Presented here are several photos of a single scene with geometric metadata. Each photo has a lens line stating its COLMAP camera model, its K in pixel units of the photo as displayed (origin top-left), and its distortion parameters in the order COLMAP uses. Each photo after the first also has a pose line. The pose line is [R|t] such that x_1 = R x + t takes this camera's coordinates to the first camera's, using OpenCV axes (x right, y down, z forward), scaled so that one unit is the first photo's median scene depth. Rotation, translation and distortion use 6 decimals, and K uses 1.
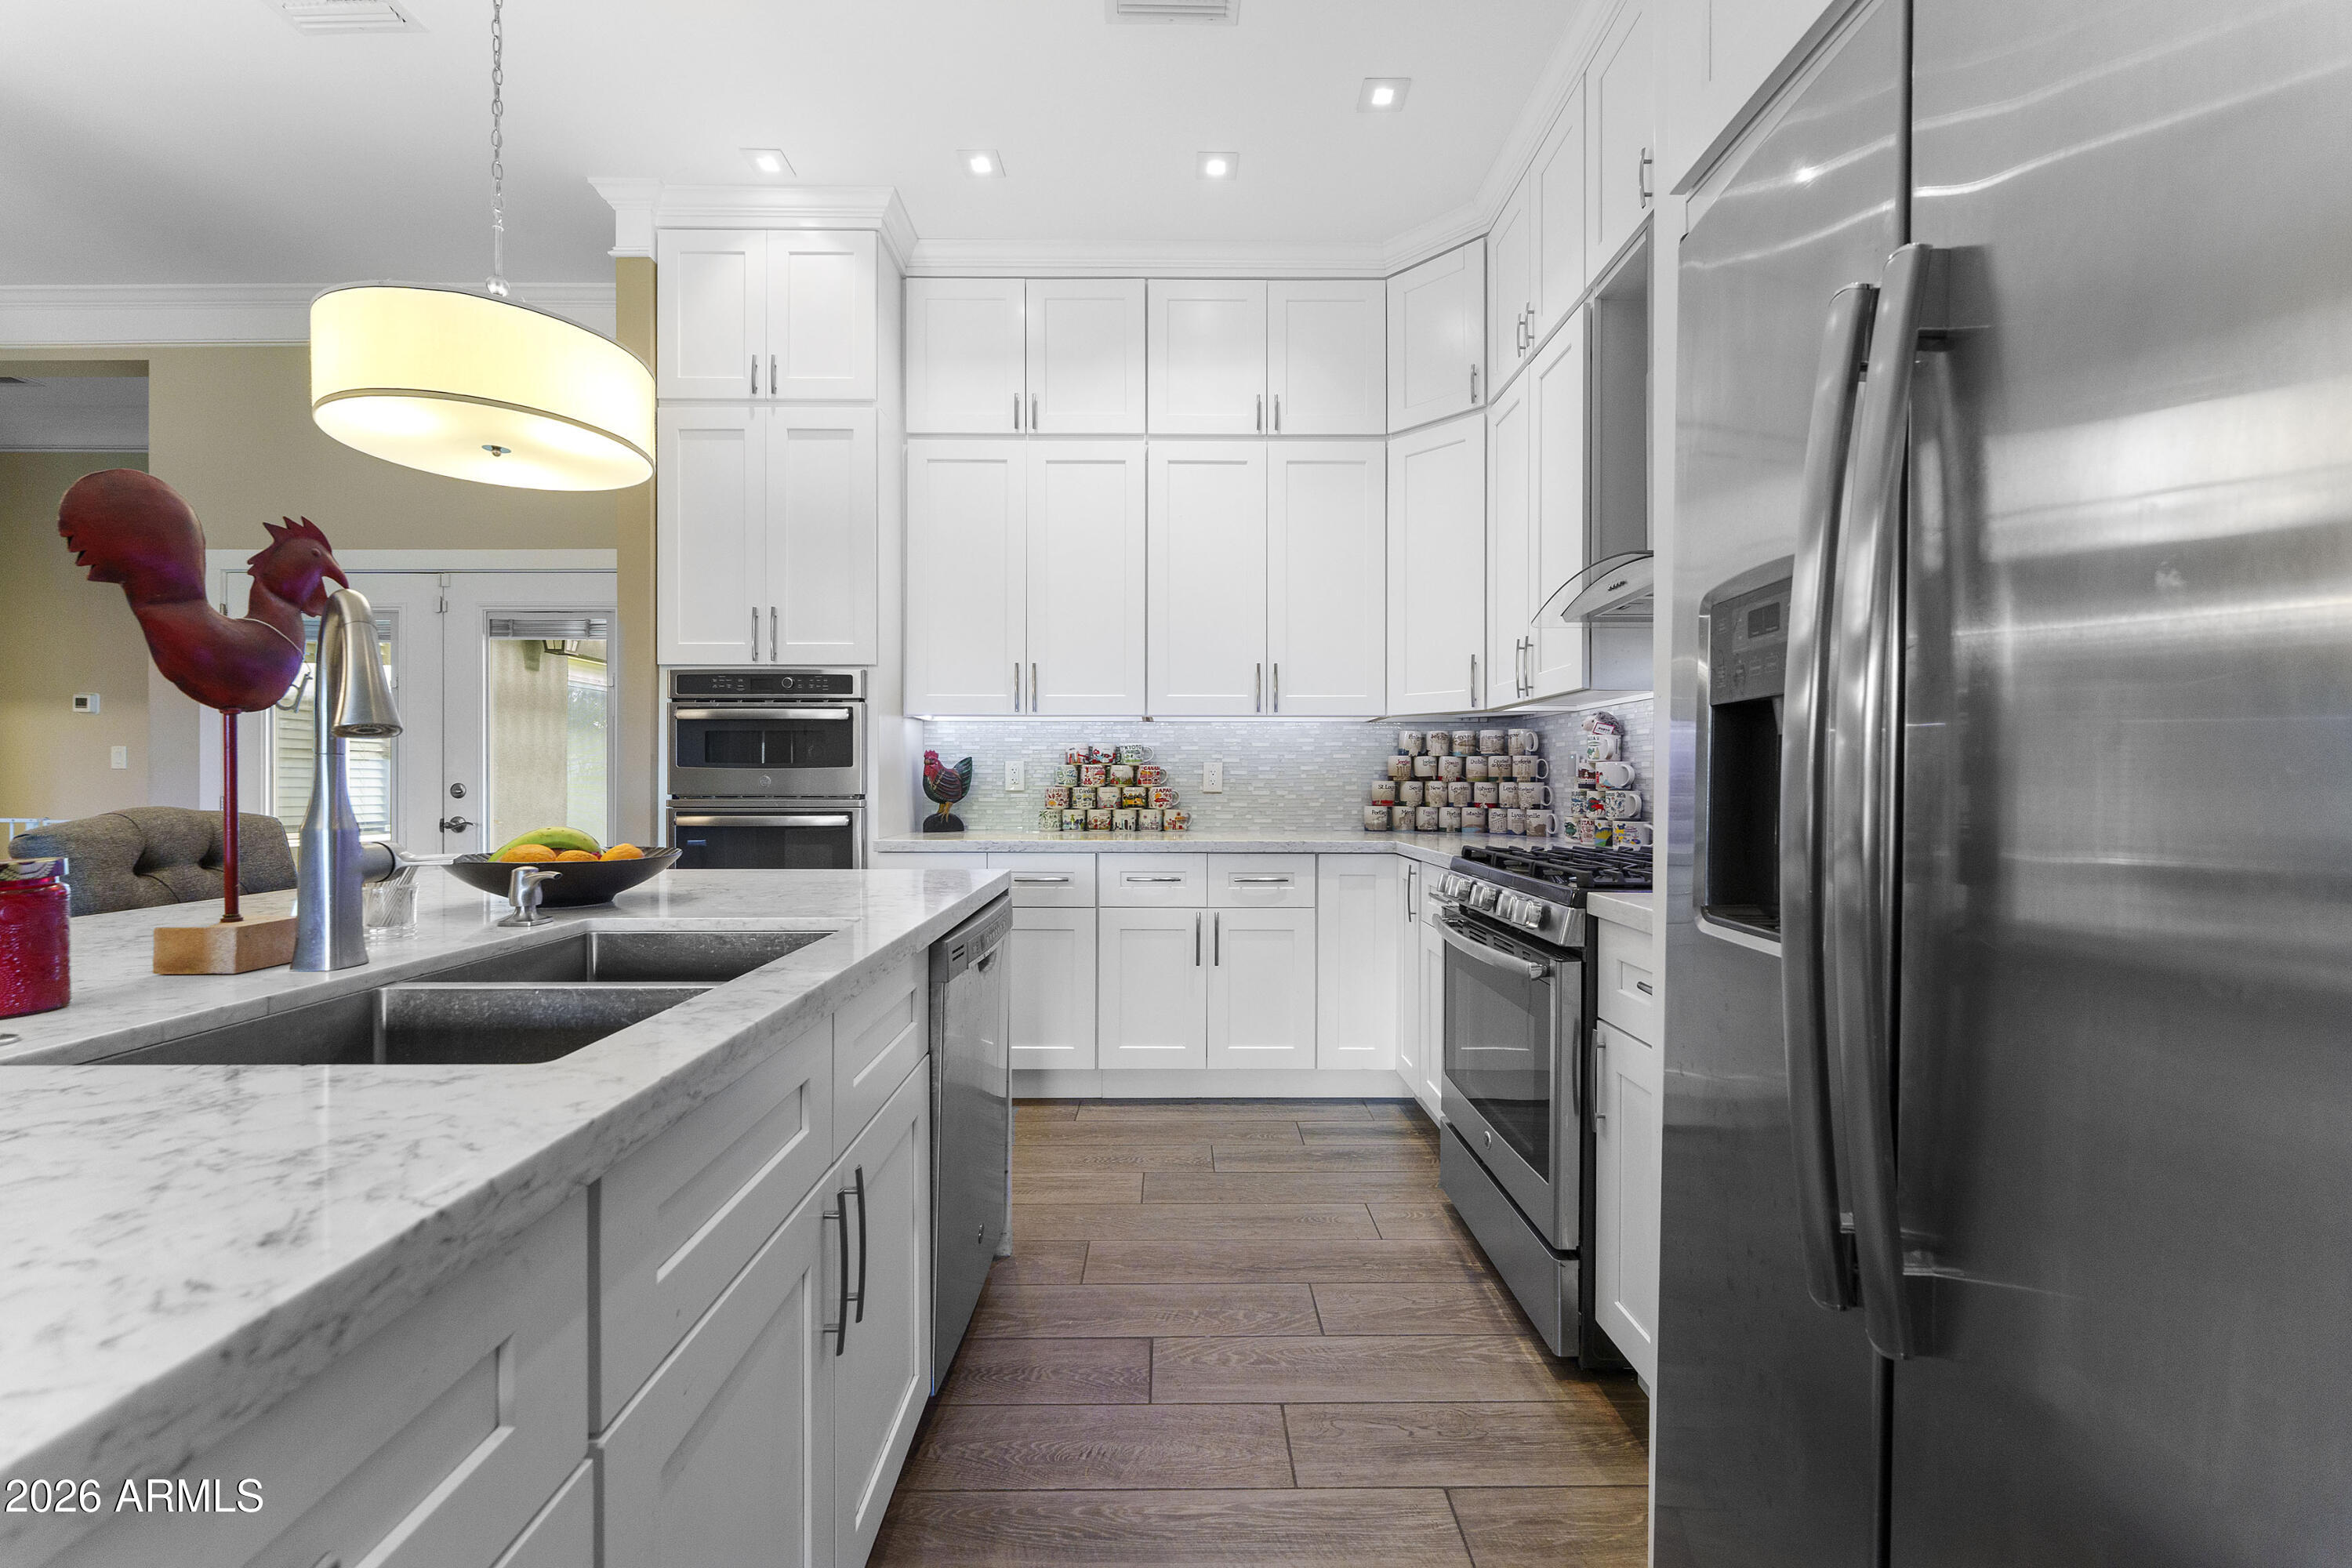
lens RADIAL K [[946.7, 0, 1178.0], [0, 946.7, 791.9], [0, 0, 1]] dist [-0.003841, 0.000943]
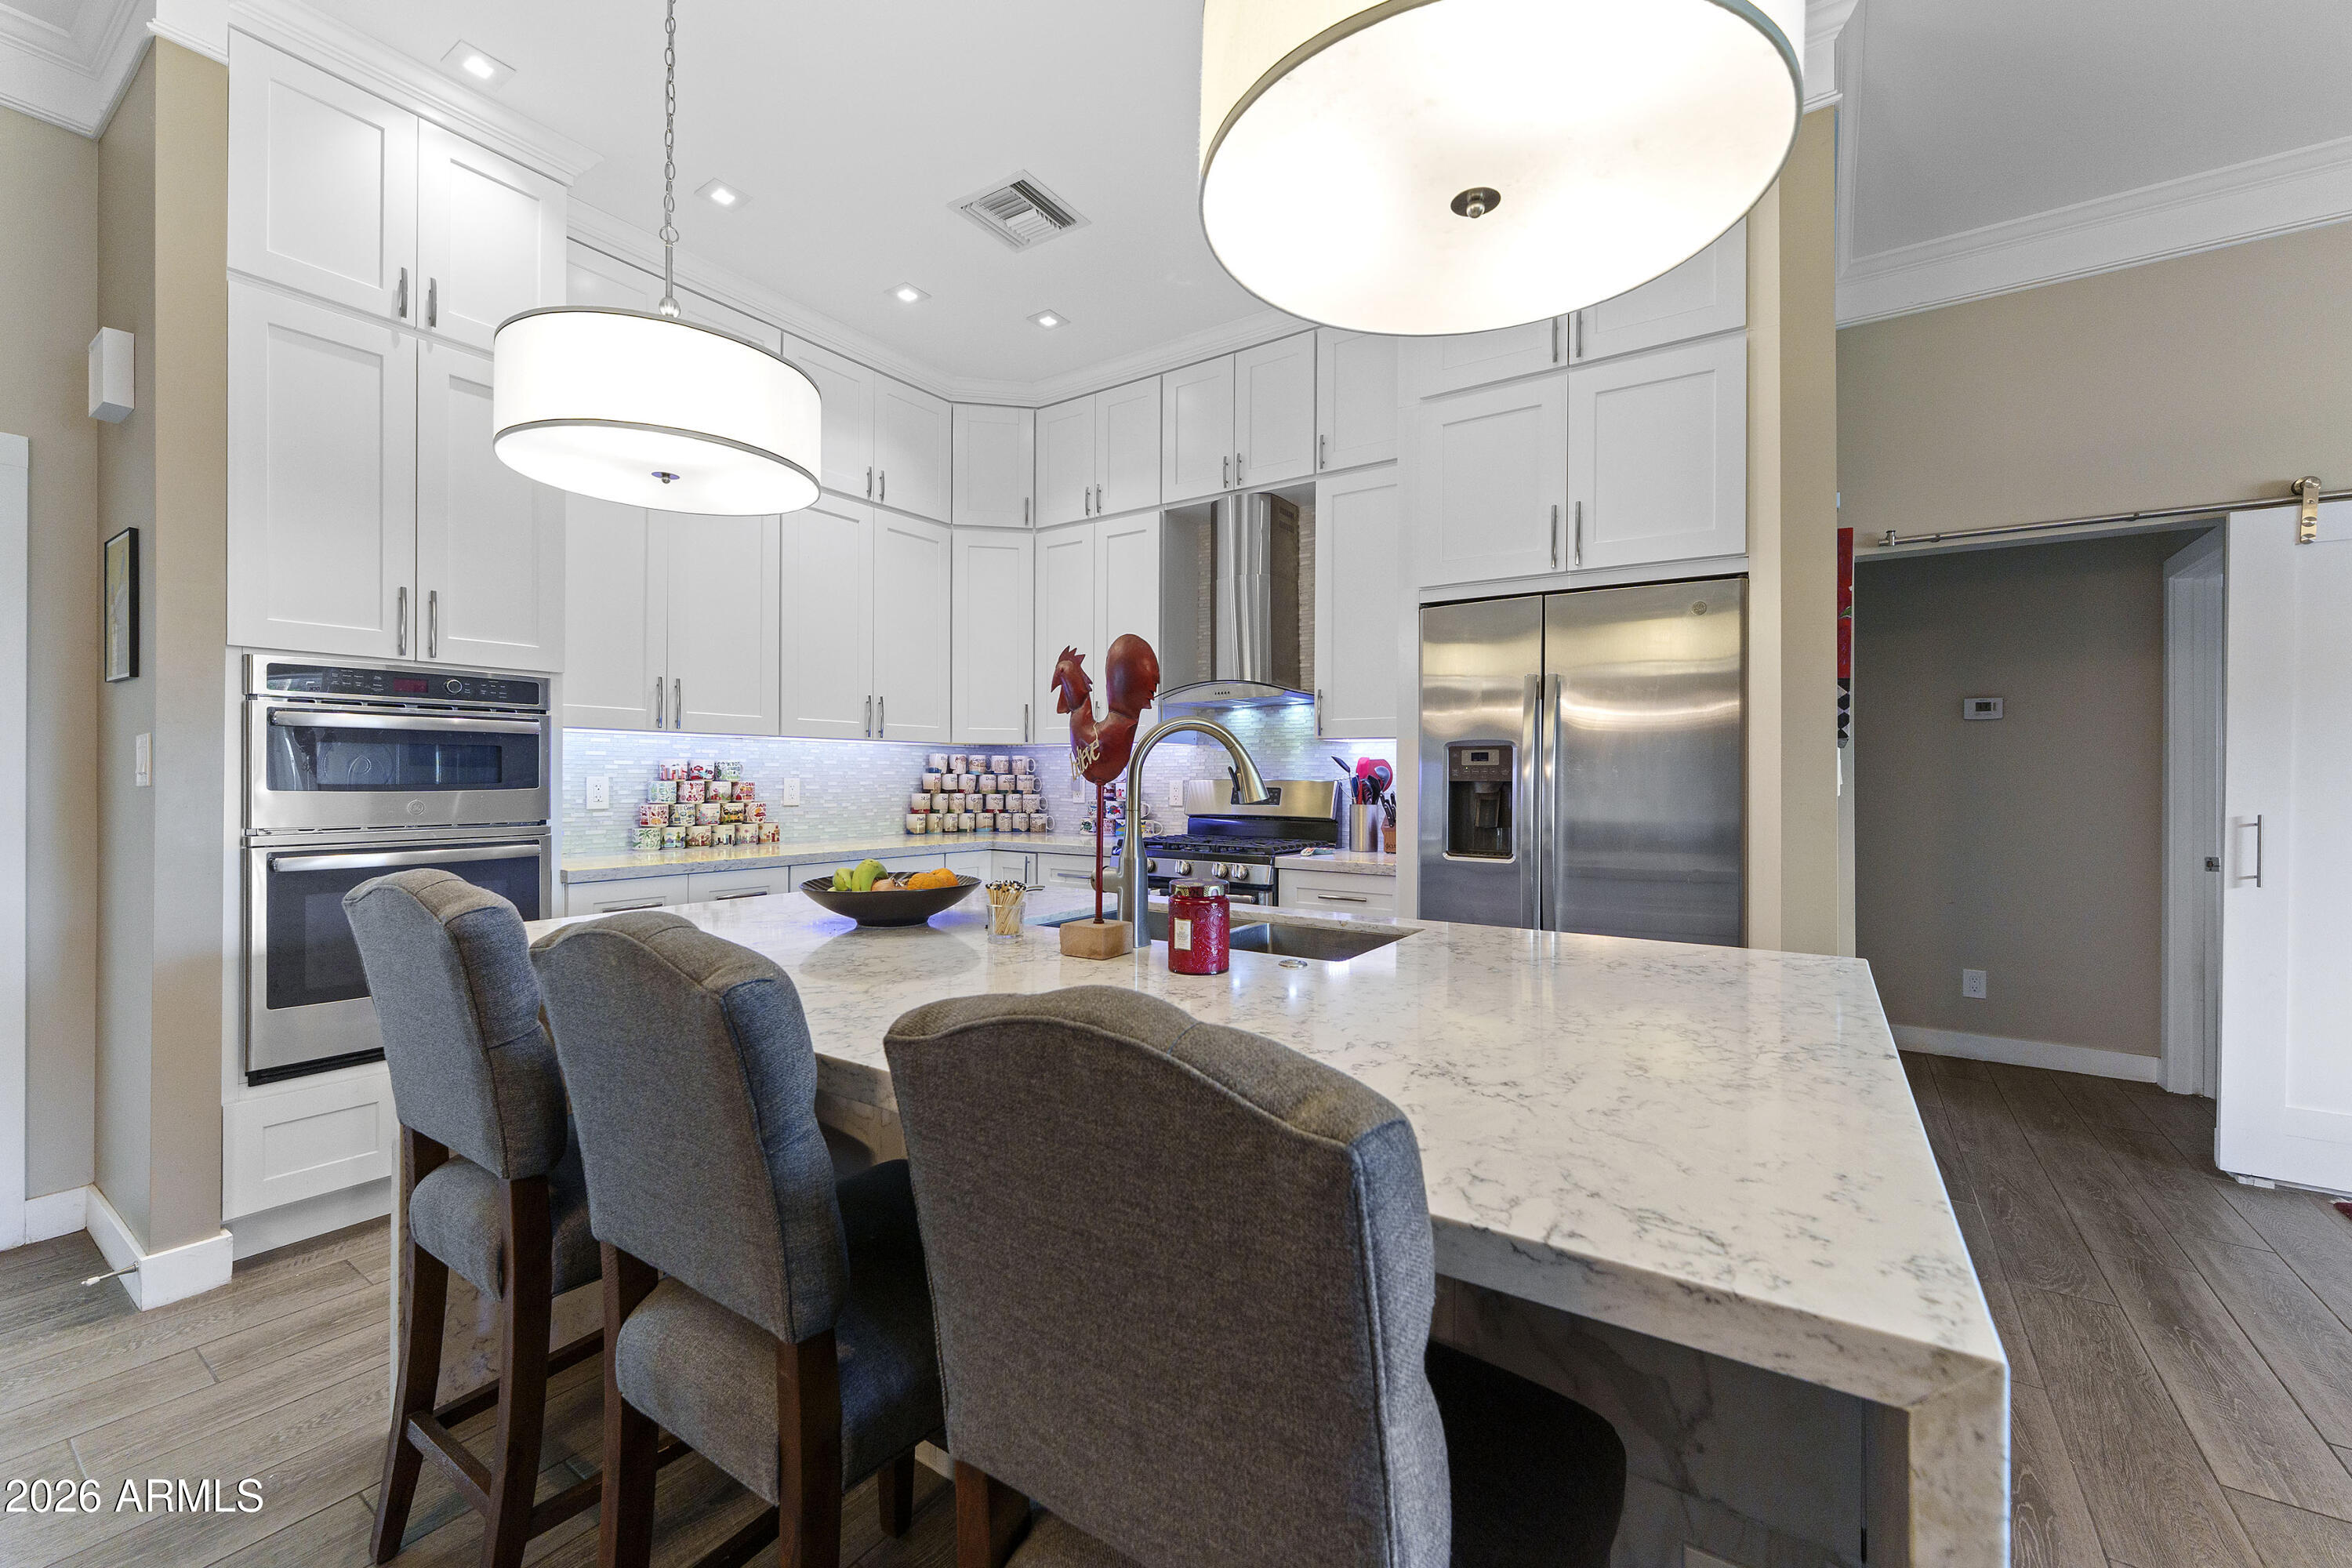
lens RADIAL K [[946.7, 0, 1181.3], [0, 946.7, 773.1], [0, 0, 1]] dist [-0.003841, 0.000943]
pose [[0.565559, 0.005002, 0.824692, -0.620118], [0.001657, 0.999973, -0.007201, -0.029201], [-0.824706, 0.005439, 0.565536, 0.019398]]
